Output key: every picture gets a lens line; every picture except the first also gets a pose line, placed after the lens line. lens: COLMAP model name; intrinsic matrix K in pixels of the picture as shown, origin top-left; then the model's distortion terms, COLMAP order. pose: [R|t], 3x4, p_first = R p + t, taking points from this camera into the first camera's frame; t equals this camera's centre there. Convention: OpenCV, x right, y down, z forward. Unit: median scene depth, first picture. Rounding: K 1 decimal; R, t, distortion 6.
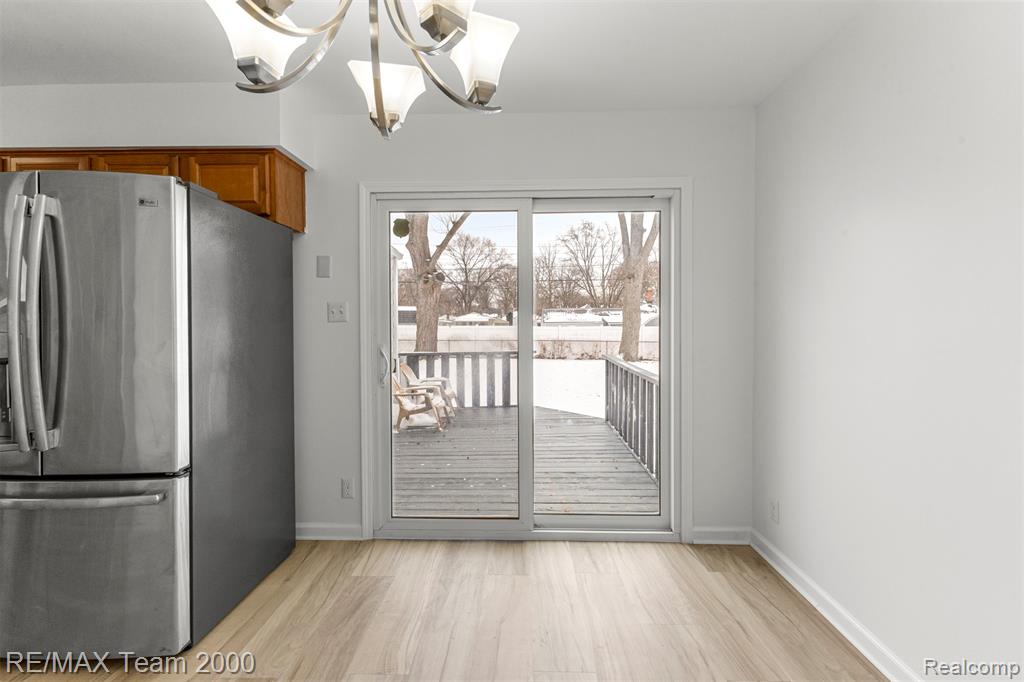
lens RADIAL K [[445.7, 0, 518.6], [0, 445.7, 327.9], [0, 0, 1]] dist [0.010134, -0.001439]
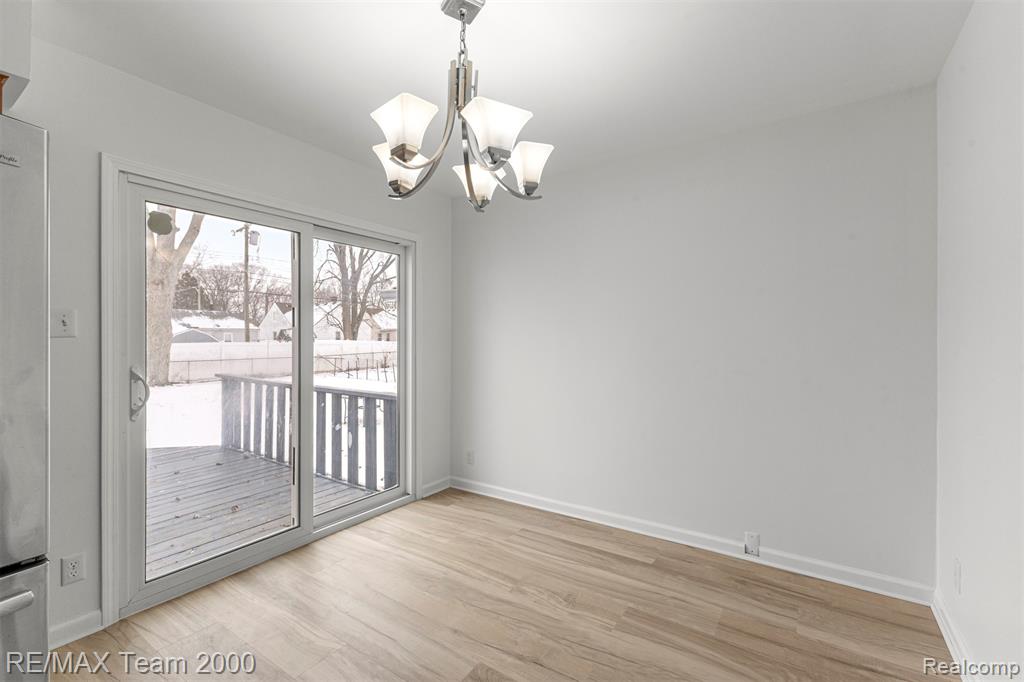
lens RADIAL K [[445.7, 0, 519.1], [0, 445.7, 341.1], [0, 0, 1]] dist [0.010134, -0.001439]
pose [[0.527415, -0.001351, 0.849607, -0.624972], [0.007713, 0.999965, -0.003198, -0.000029], [-0.849573, 0.008240, 0.527407, 0.005959]]
